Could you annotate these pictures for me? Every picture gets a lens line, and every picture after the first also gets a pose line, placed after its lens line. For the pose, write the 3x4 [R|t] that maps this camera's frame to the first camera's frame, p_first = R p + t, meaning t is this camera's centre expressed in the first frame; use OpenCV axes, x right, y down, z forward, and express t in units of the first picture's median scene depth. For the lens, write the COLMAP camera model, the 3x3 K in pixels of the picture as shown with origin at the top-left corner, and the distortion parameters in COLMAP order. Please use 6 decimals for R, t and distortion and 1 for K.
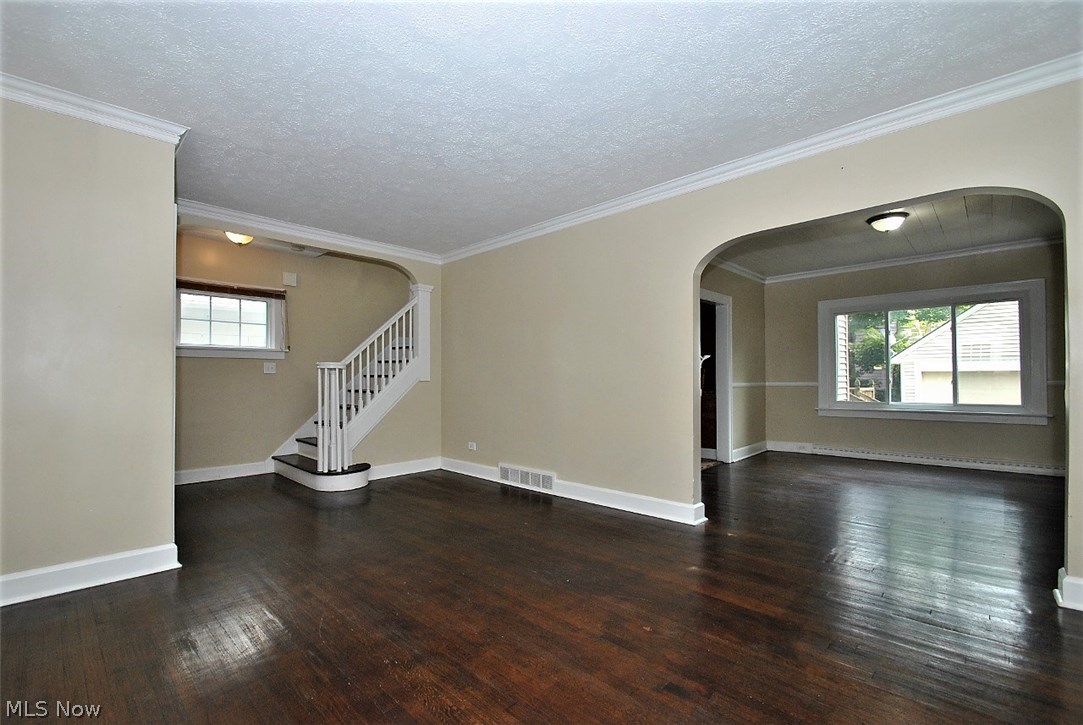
lens RADIAL K [[474.6, 0, 525.1], [0, 474.6, 371.7], [0, 0, 1]] dist [0.010132, -0.013754]
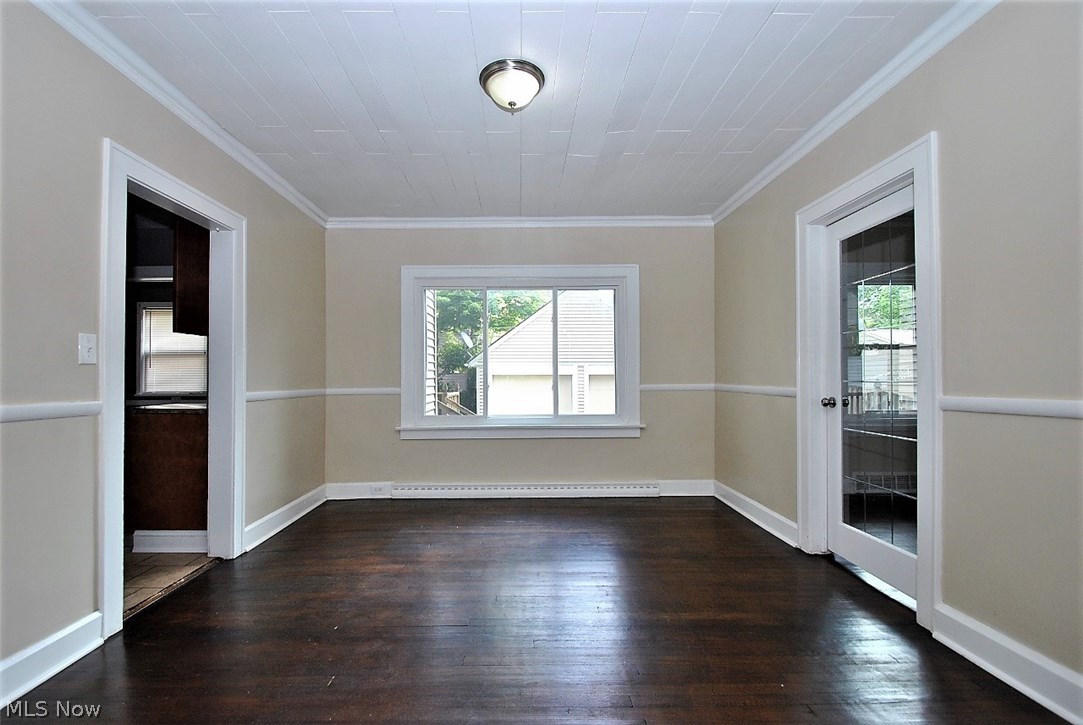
lens RADIAL K [[474.6, 0, 525.1], [0, 474.6, 371.7], [0, 0, 1]] dist [0.010132, -0.013754]
pose [[0.704158, 0.013553, 0.709914, 0.288344], [-0.008893, 0.999908, -0.010268, 0.004697], [-0.709988, 0.000917, 0.704214, 0.441283]]
